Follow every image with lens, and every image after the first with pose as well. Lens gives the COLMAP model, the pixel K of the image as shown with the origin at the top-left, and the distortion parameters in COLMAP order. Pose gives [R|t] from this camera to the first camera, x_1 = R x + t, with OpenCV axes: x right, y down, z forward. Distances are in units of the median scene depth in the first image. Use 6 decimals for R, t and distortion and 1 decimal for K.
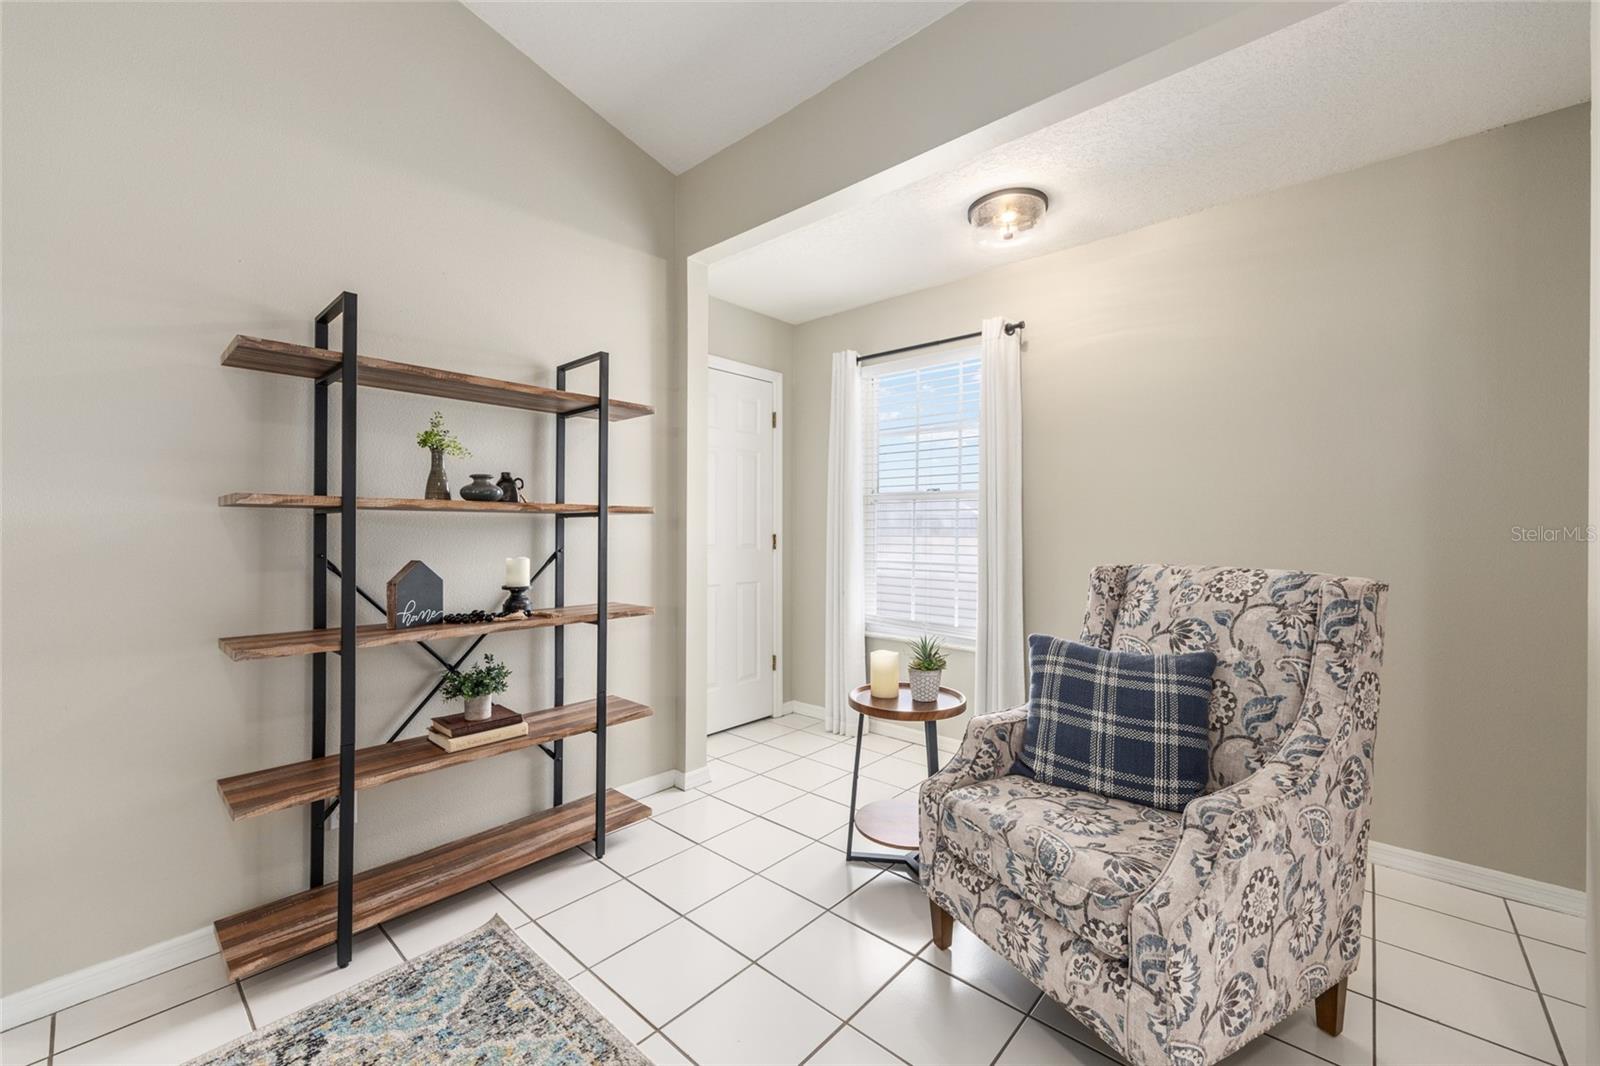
lens RADIAL K [[643.3, 0, 800.7], [0, 643.3, 529.2], [0, 0, 1]] dist [-0.005936, 0.002694]
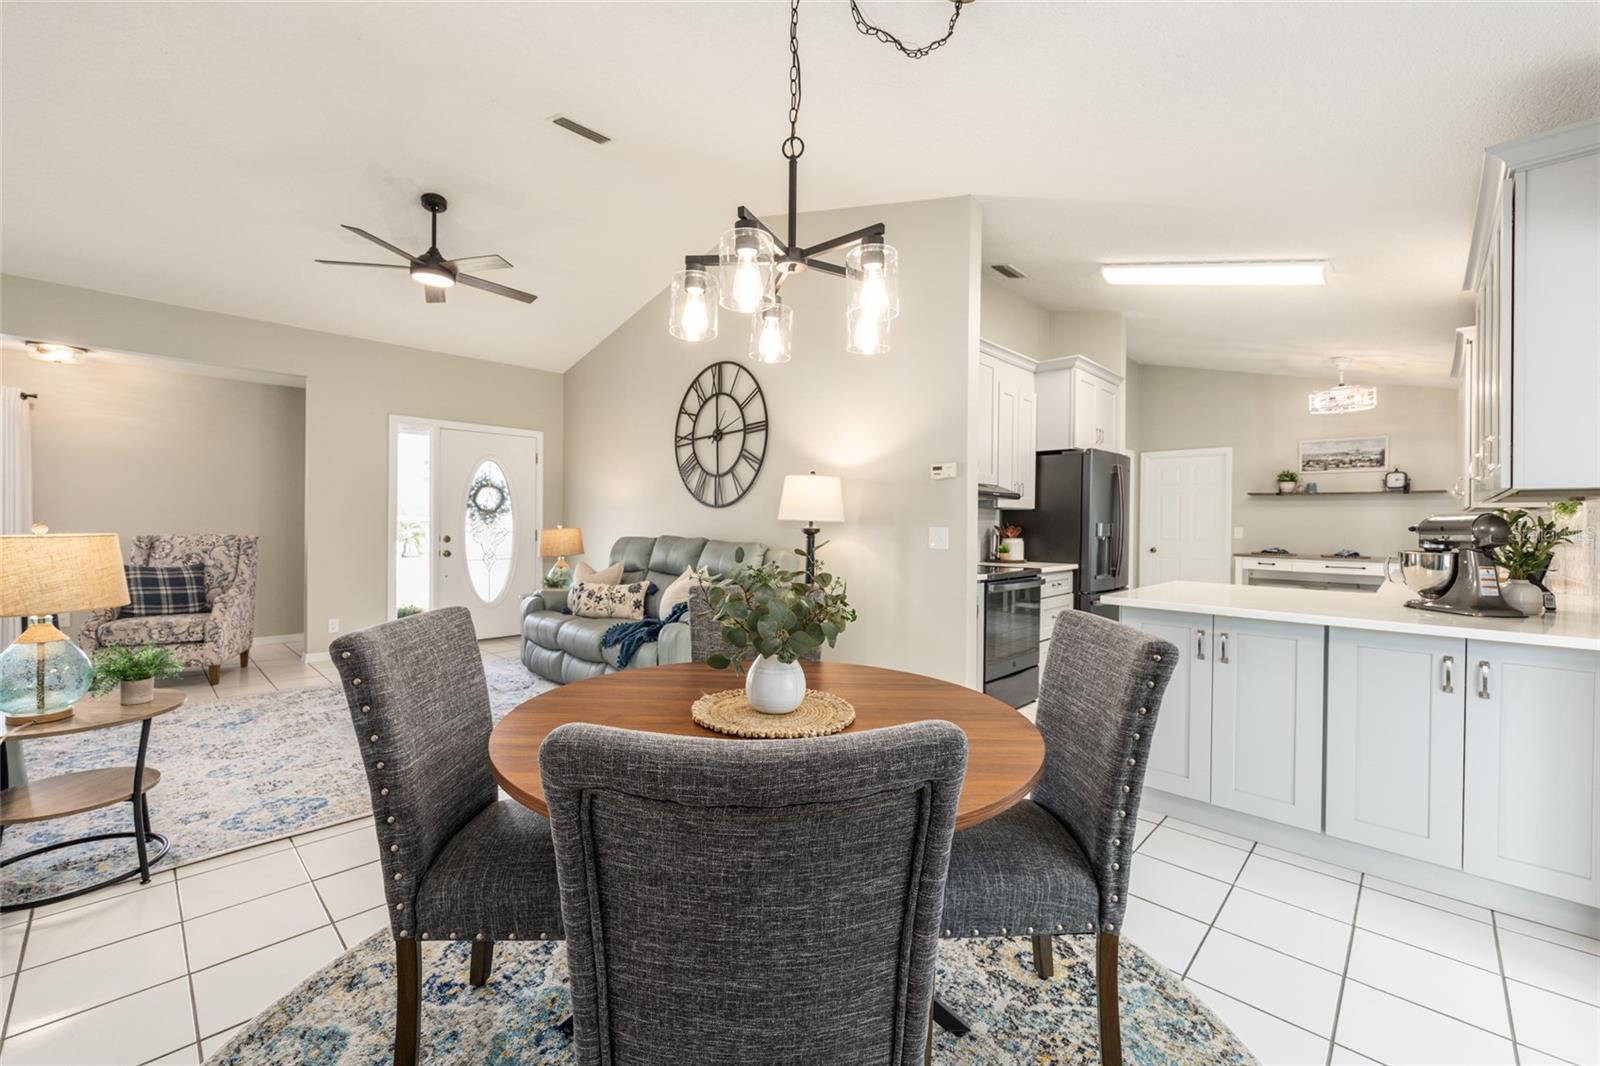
lens RADIAL K [[643.3, 0, 799.6], [0, 643.3, 529.3], [0, 0, 1]] dist [-0.005936, 0.002694]
pose [[0.035148, -0.011011, 0.999321, -2.020240], [-0.009093, 0.999894, 0.011337, -0.017731], [-0.999341, -0.009485, 0.035044, -1.685951]]
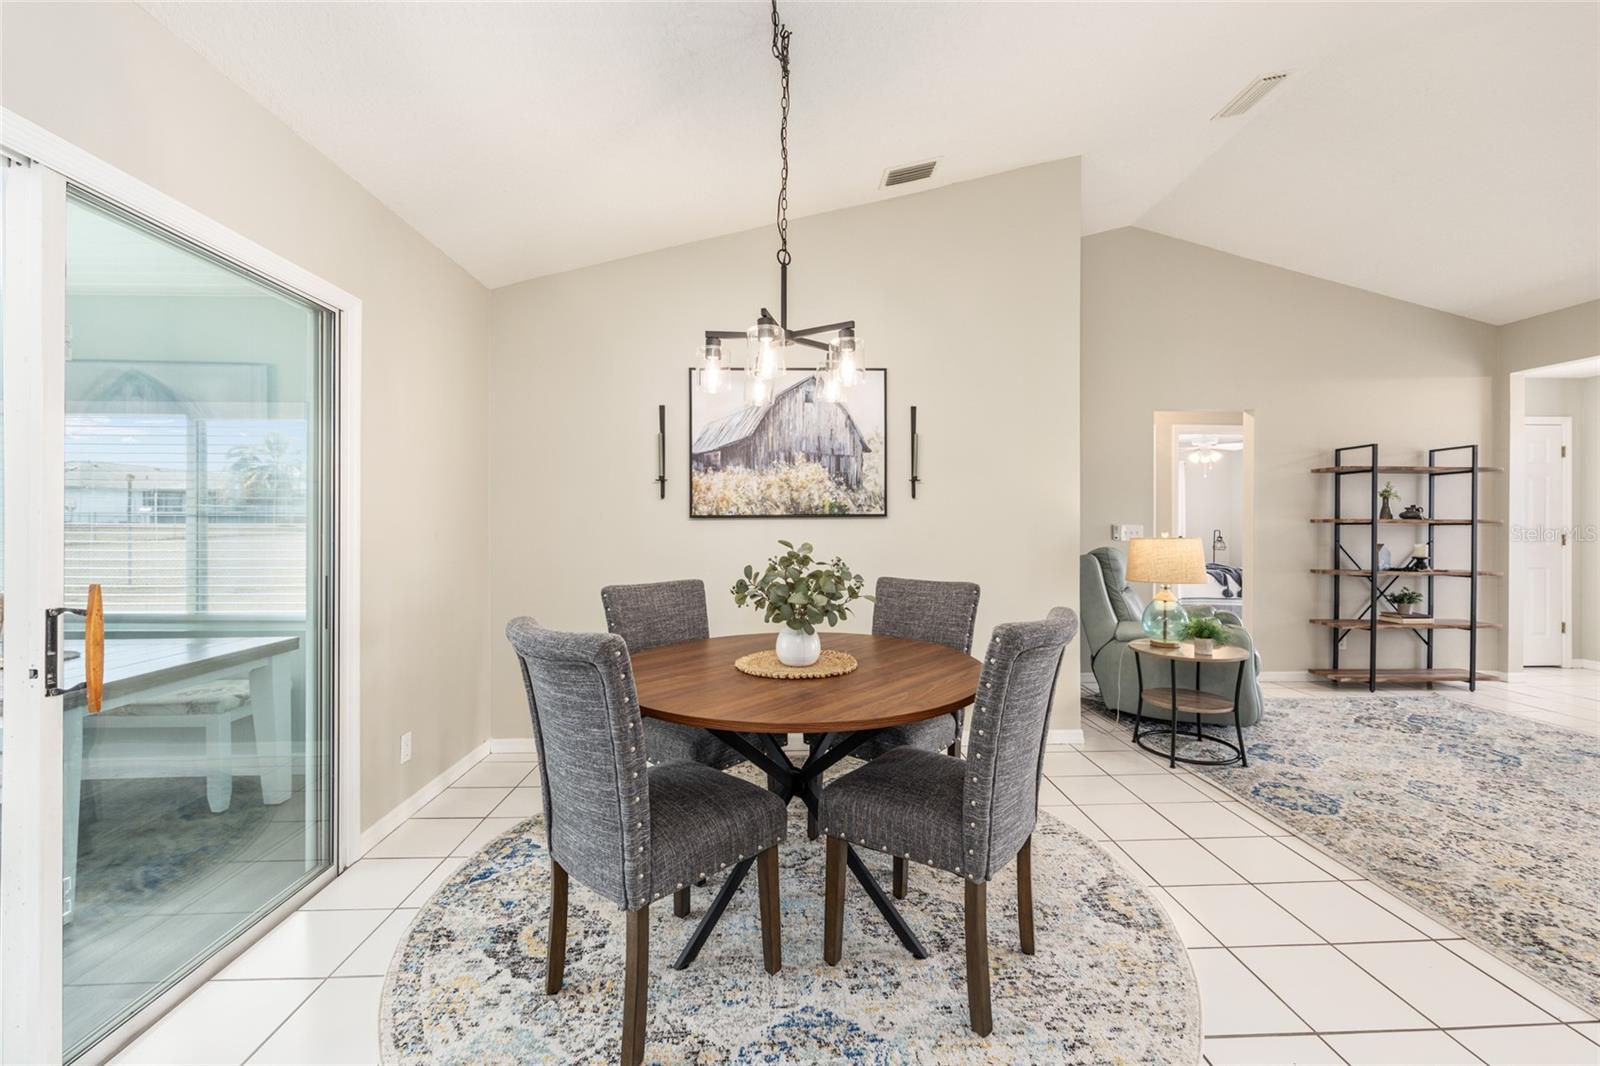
lens RADIAL K [[643.3, 0, 807.5], [0, 643.3, 525.6], [0, 0, 1]] dist [-0.005936, 0.002694]
pose [[0.698396, 0.000812, -0.715712, -0.403074], [-0.001926, 0.999998, -0.000745, -0.015536], [0.715709, 0.001899, 0.698396, -2.394400]]
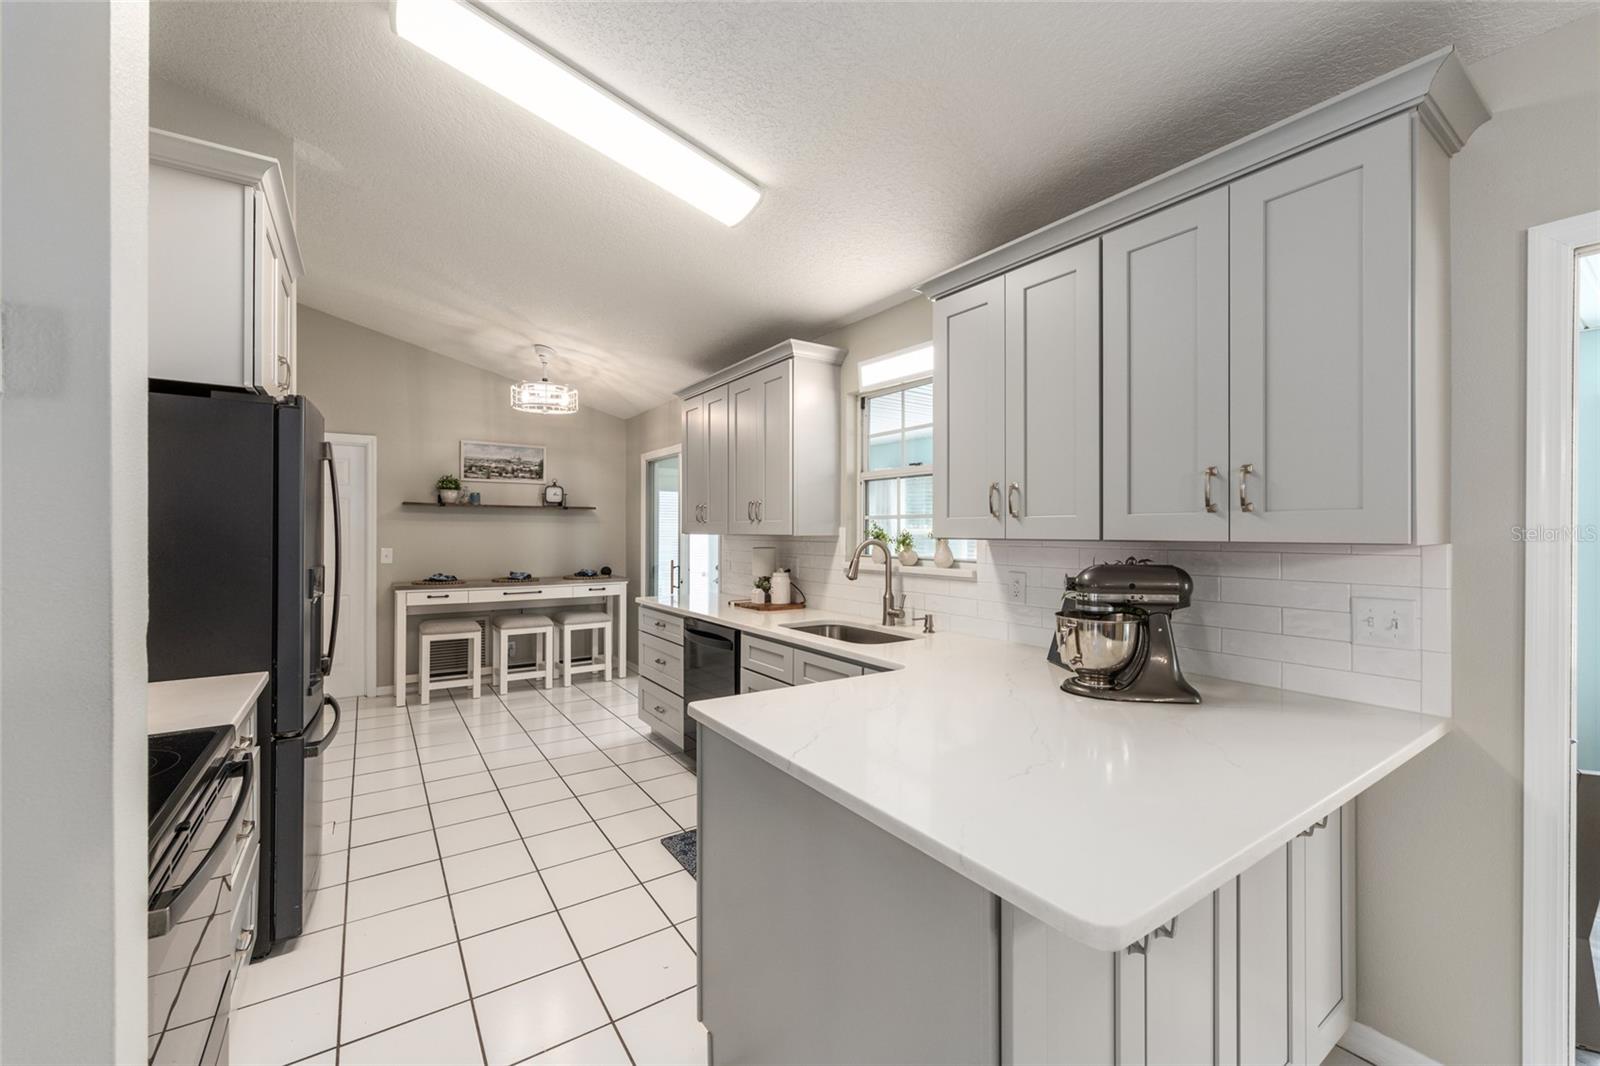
lens RADIAL K [[643.3, 0, 803.4], [0, 643.3, 531.2], [0, 0, 1]] dist [-0.005936, 0.002694]
pose [[-0.971493, -0.003073, 0.237047, -0.484358], [-0.002668, 0.999994, 0.002028, -0.095634], [-0.237052, 0.001338, -0.971496, -1.891329]]
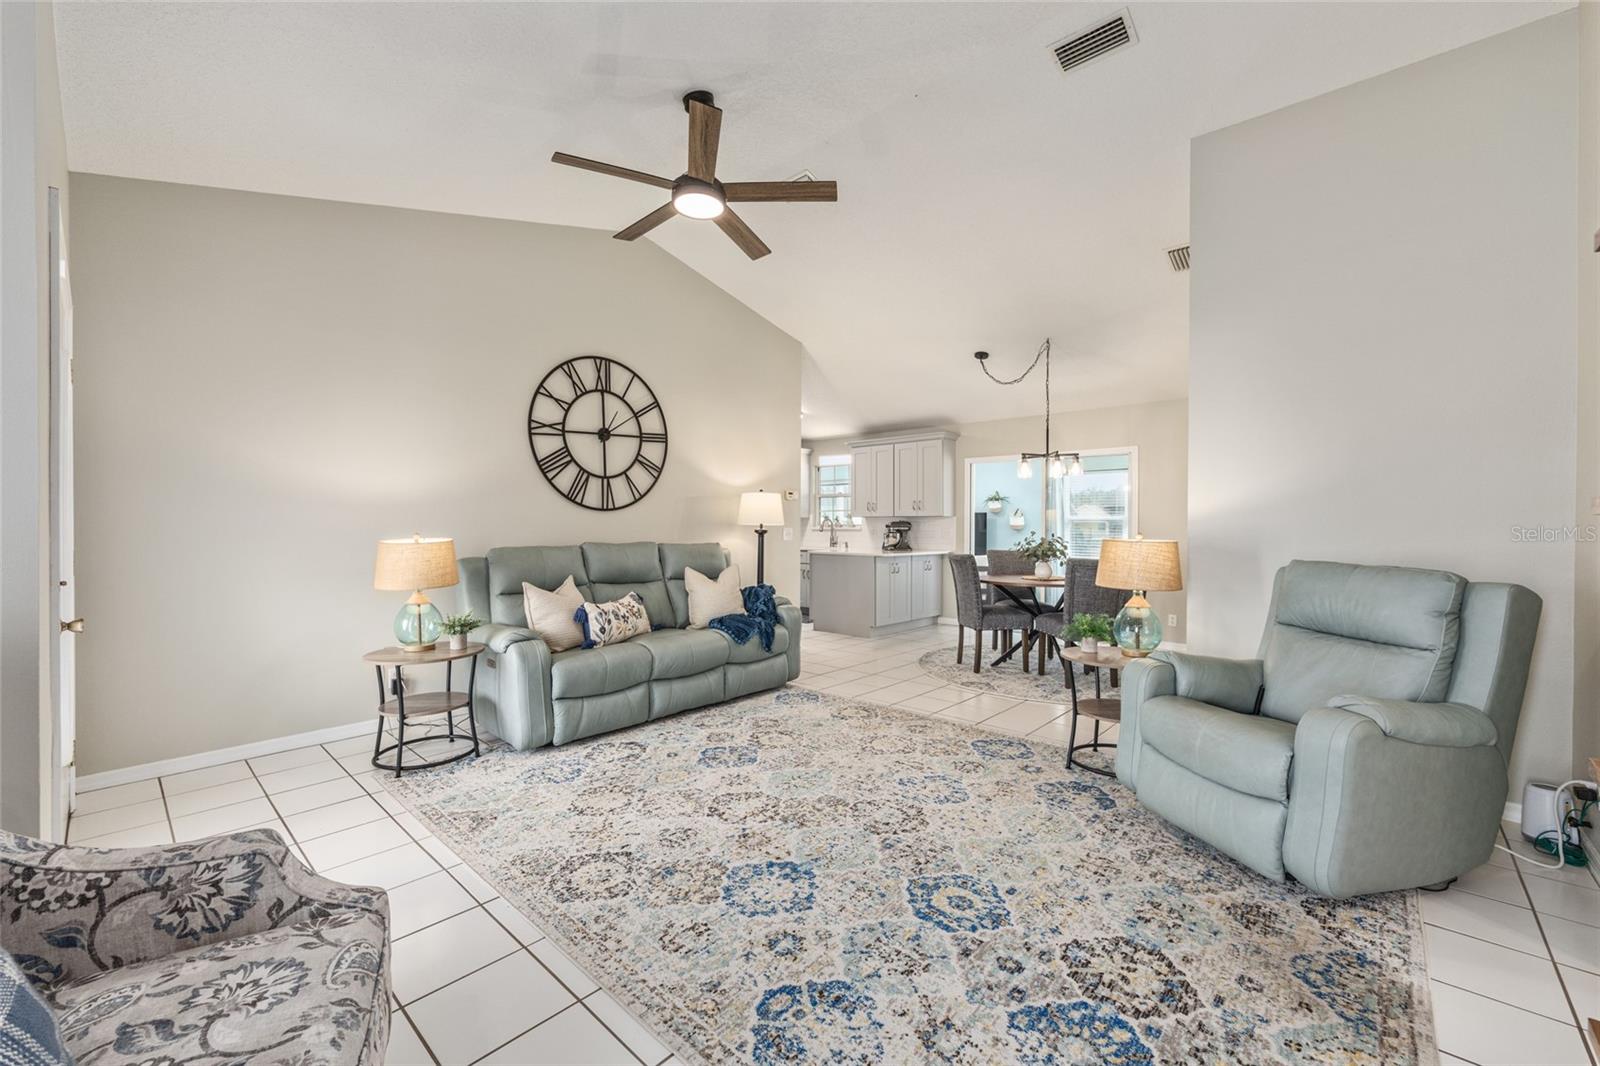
lens RADIAL K [[643.3, 0, 801.7], [0, 643.3, 532.1], [0, 0, 1]] dist [-0.005936, 0.002694]
pose [[-0.999971, -0.002849, 0.007069, -0.113286], [-0.002768, 0.999932, 0.011349, -0.022216], [-0.007101, 0.011329, -0.999911, 1.339013]]
